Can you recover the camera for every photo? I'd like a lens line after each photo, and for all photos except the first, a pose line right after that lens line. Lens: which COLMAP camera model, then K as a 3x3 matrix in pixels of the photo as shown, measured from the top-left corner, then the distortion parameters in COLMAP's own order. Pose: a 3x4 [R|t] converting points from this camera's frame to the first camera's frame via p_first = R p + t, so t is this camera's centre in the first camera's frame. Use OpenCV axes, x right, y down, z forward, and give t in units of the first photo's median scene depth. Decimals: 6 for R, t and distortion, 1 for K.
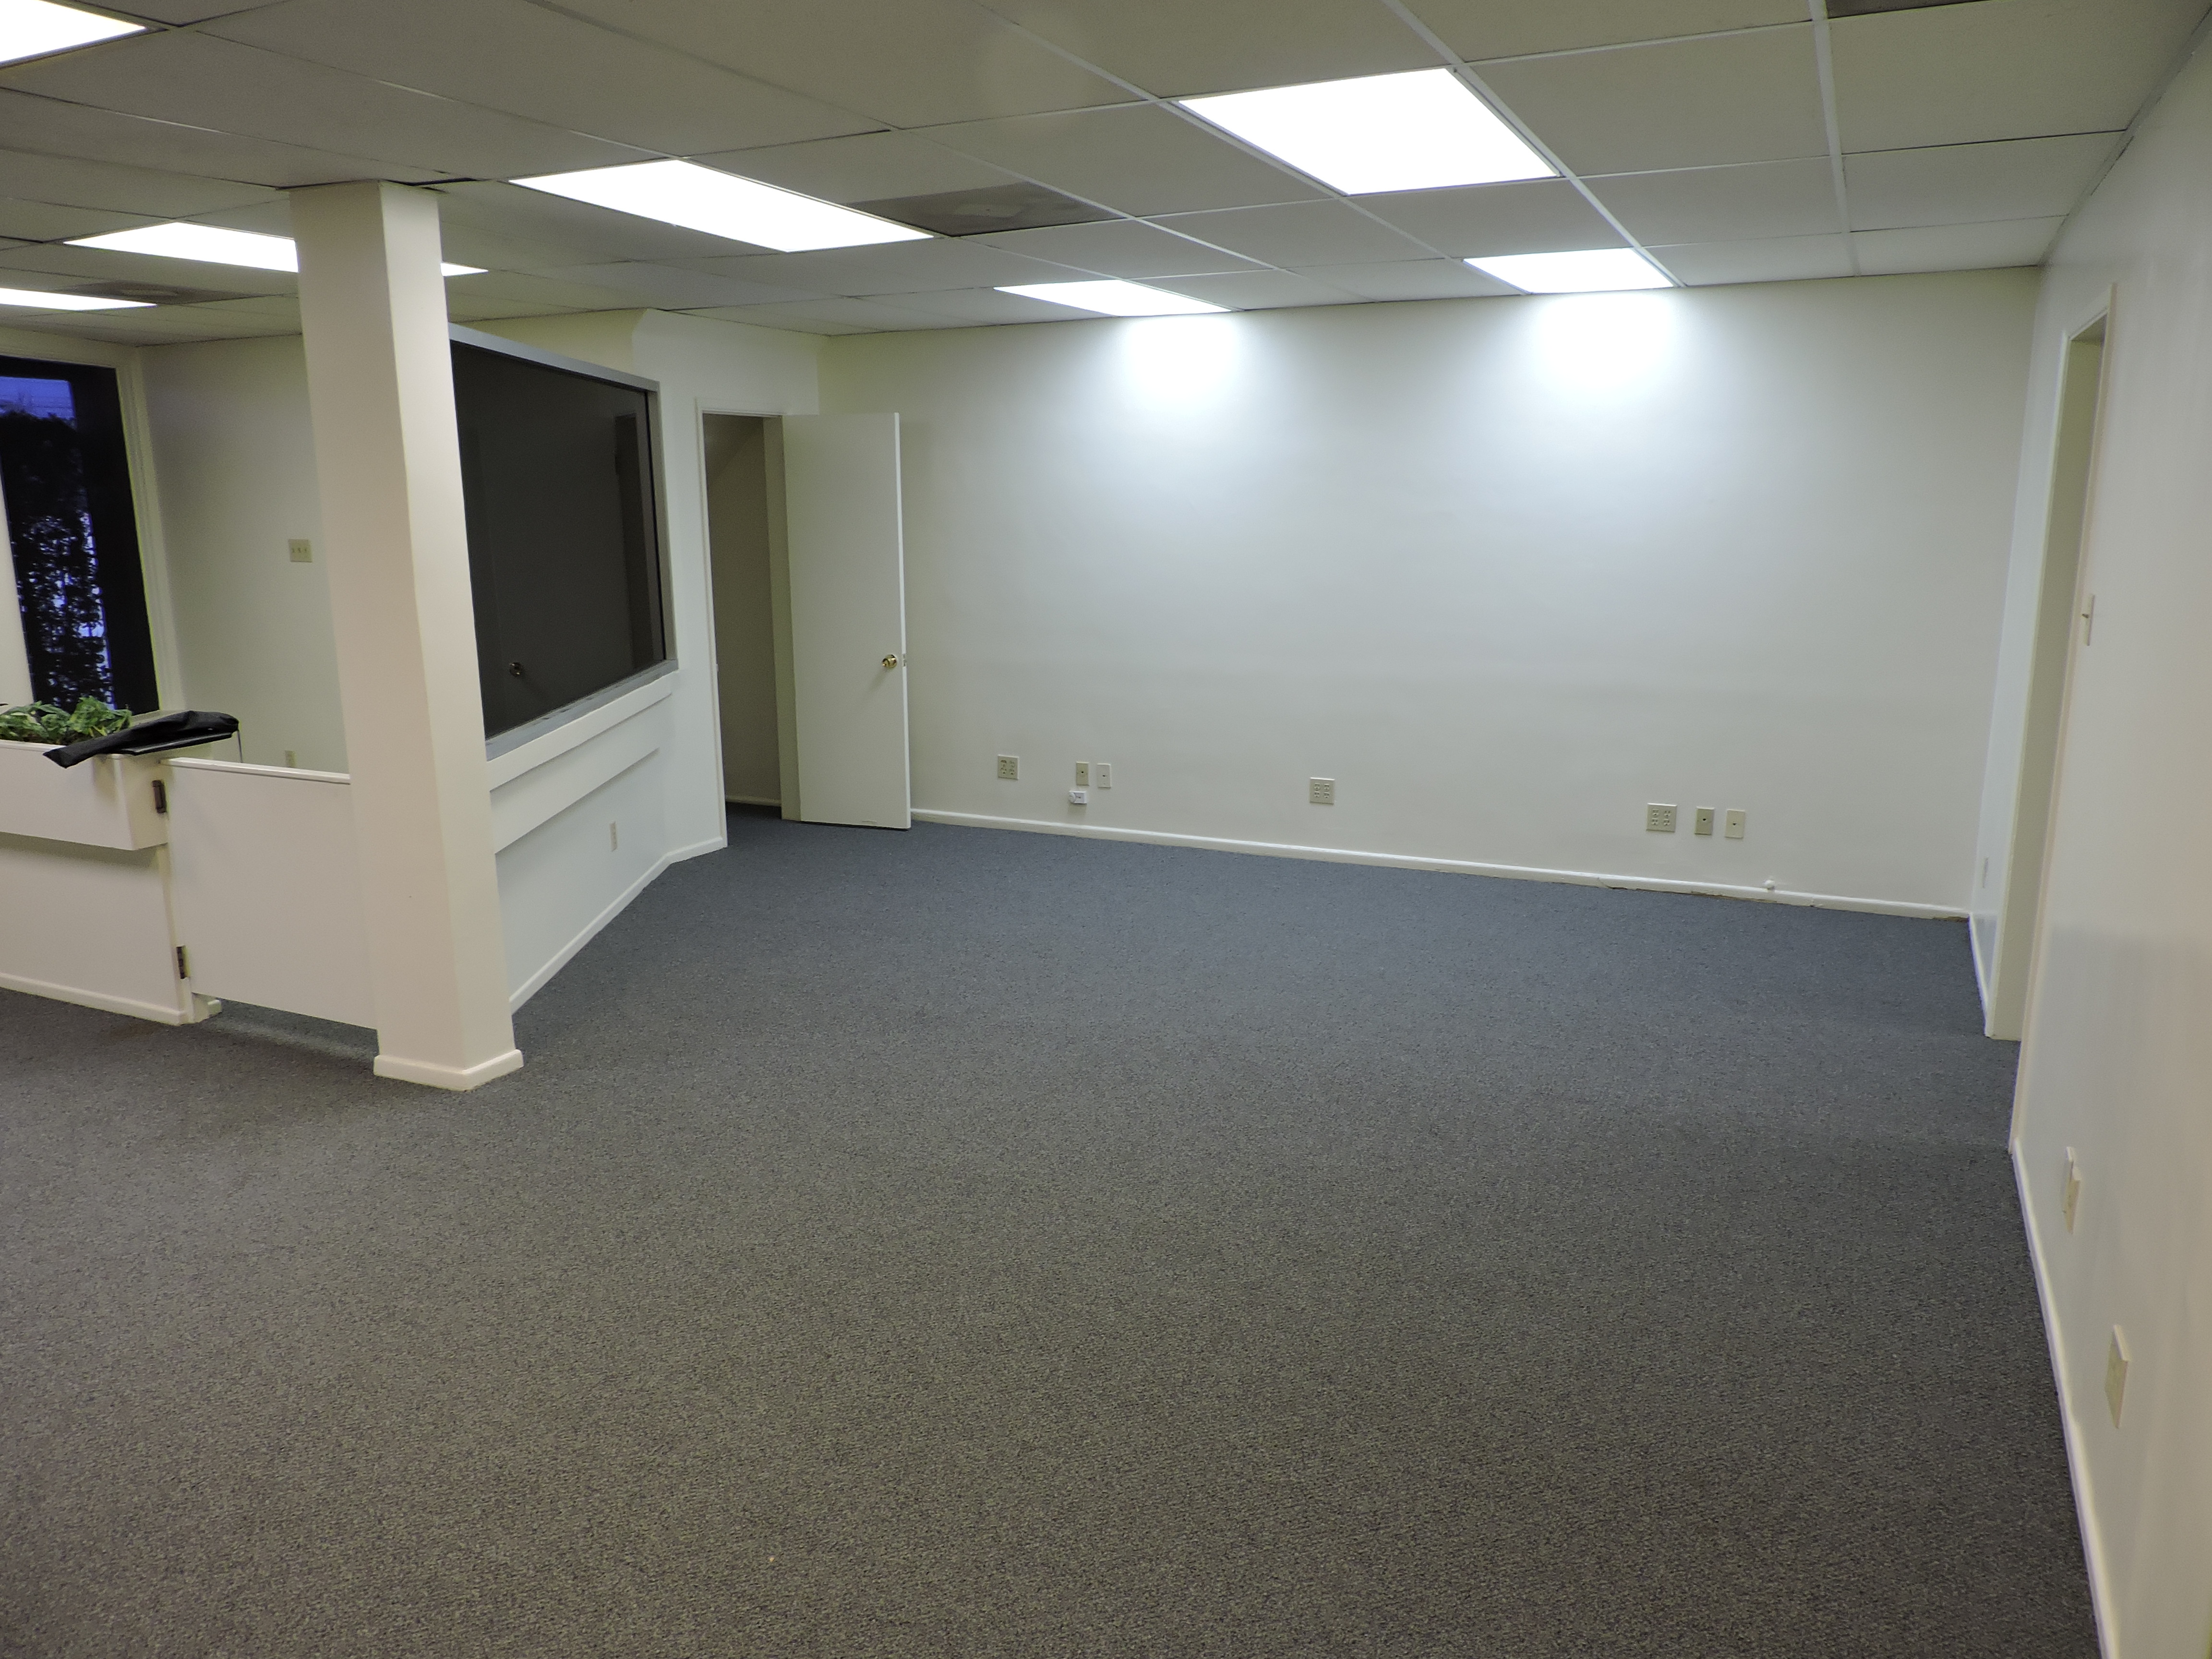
lens RADIAL K [[1589.8, 0, 1099.6], [0, 1589.8, 838.2], [0, 0, 1]] dist [-0.020492, 0.005534]
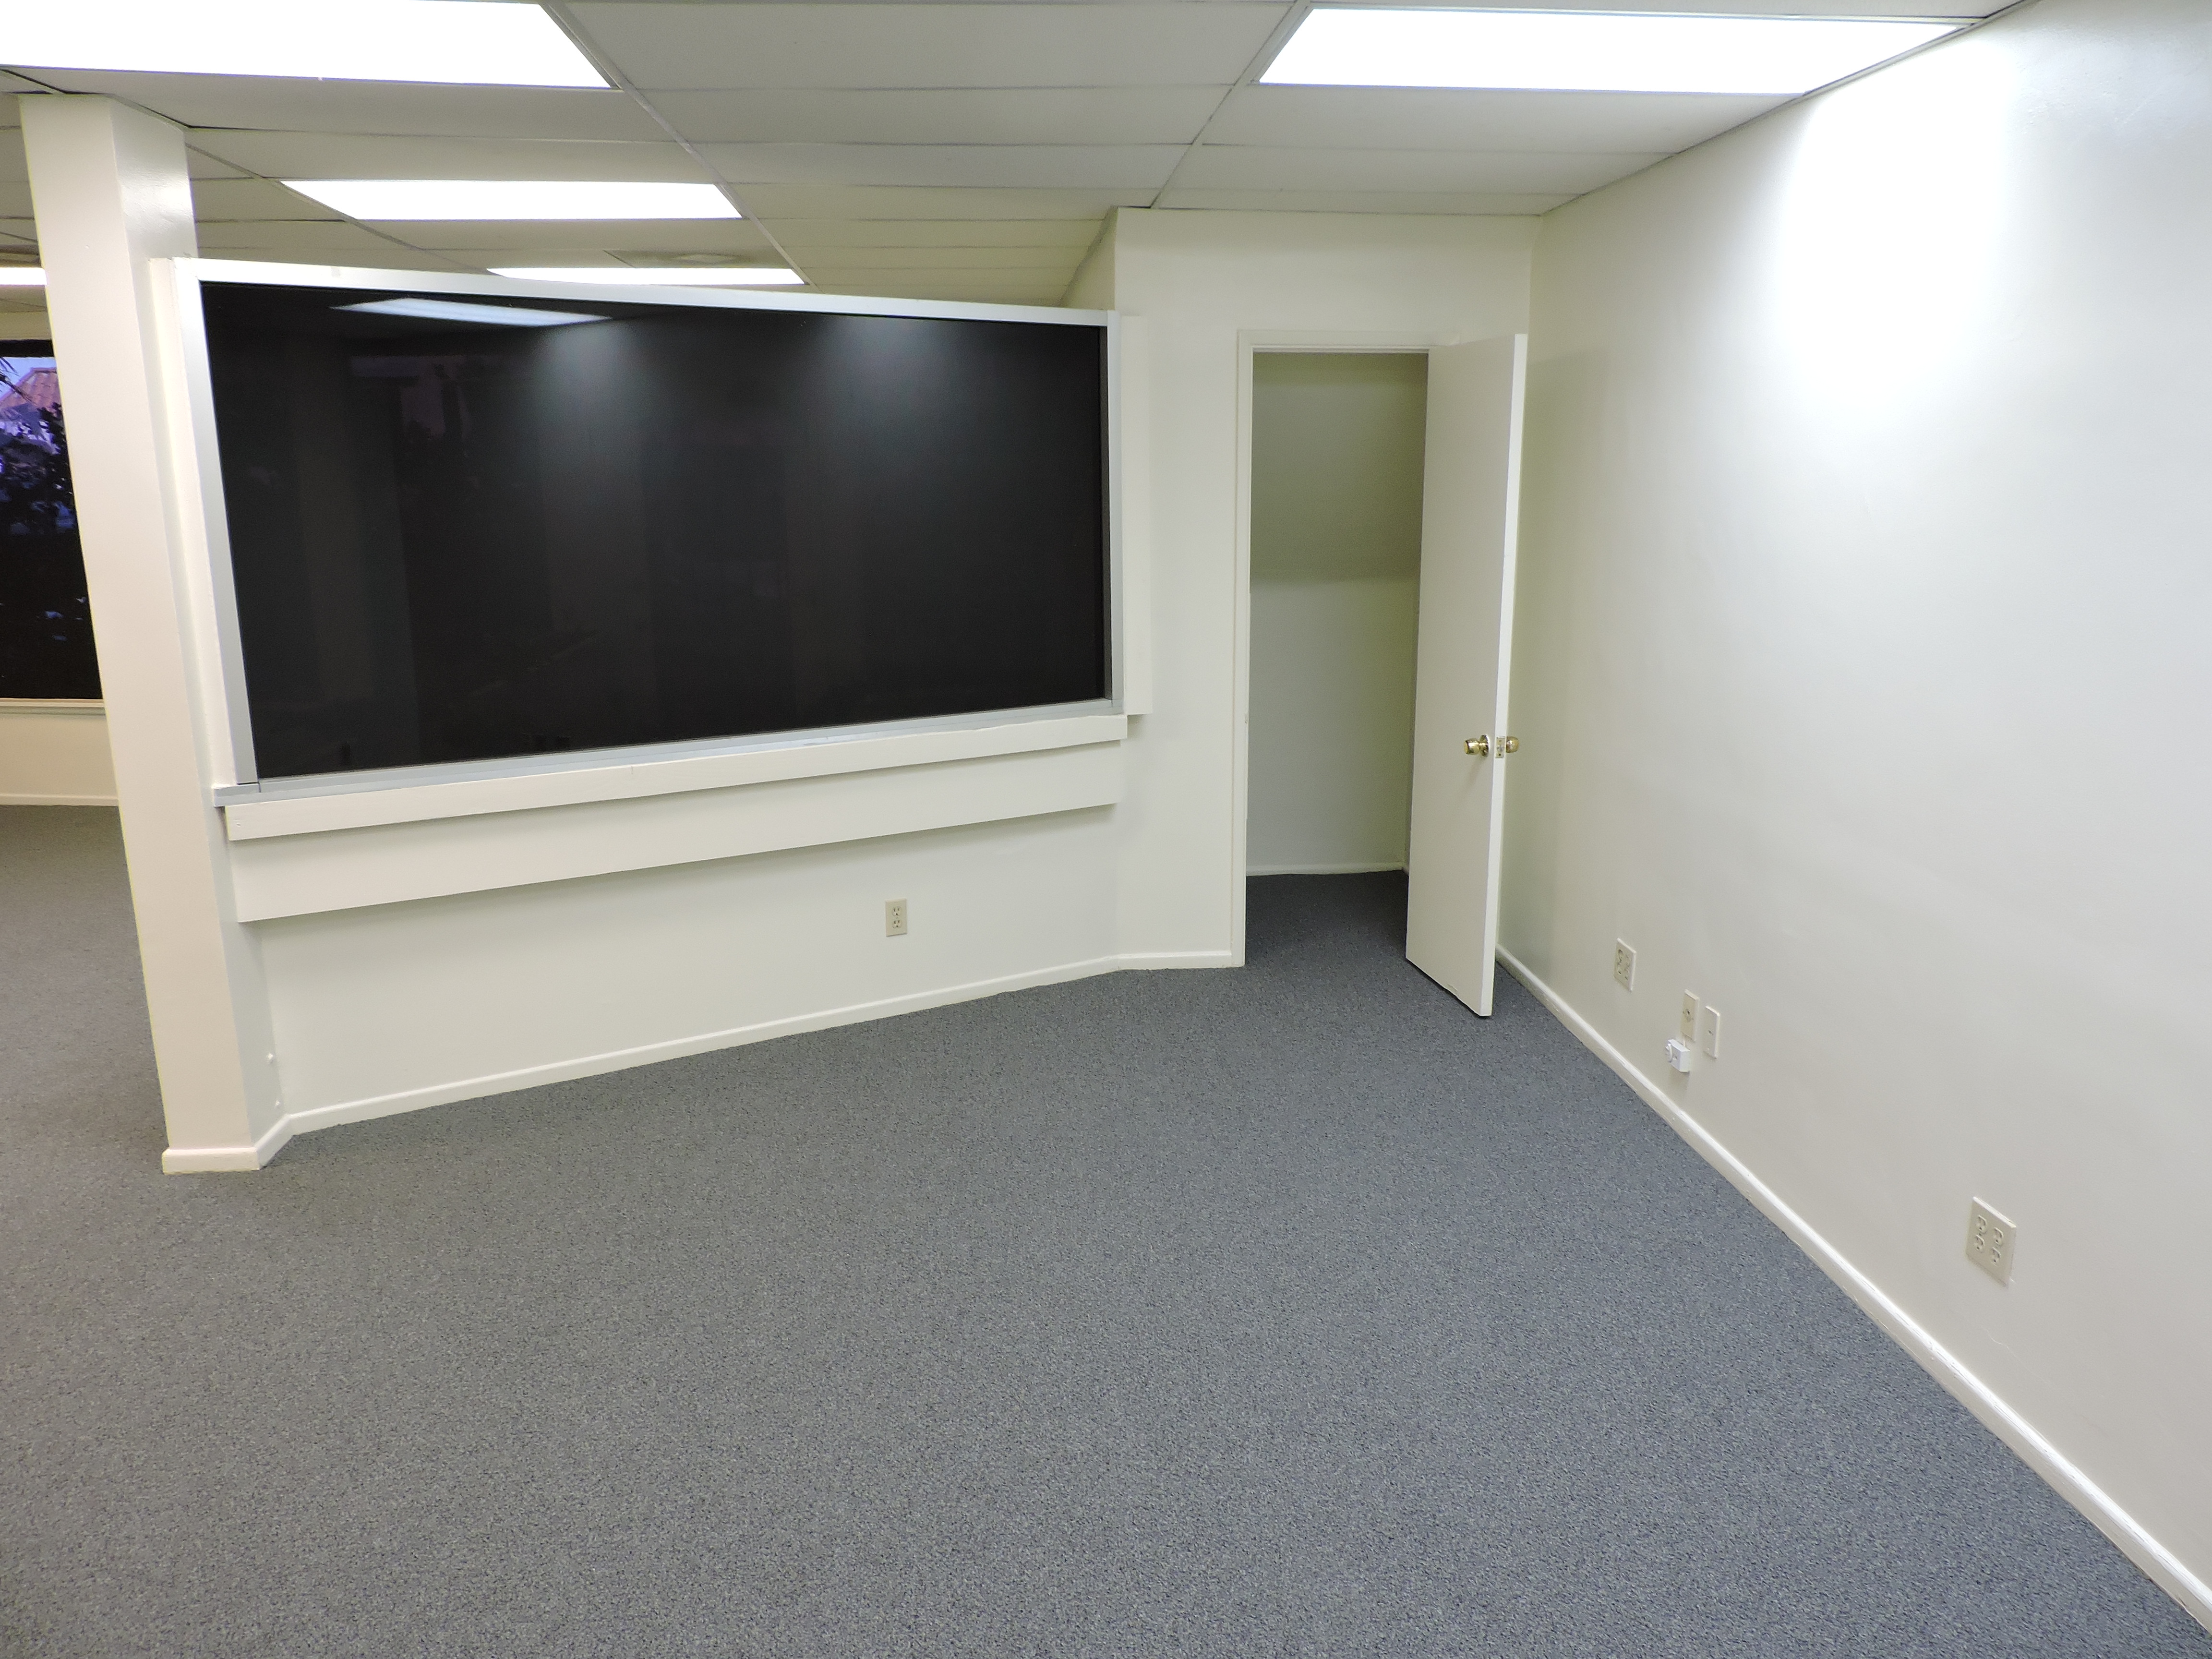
lens RADIAL K [[1589.8, 0, 1099.6], [0, 1589.8, 838.2], [0, 0, 1]] dist [-0.020492, 0.005534]
pose [[0.507824, 0.202792, -0.837251, 0.319372], [-0.182867, 0.975124, 0.125271, -0.129315], [0.841828, 0.089490, 0.532275, 0.568706]]
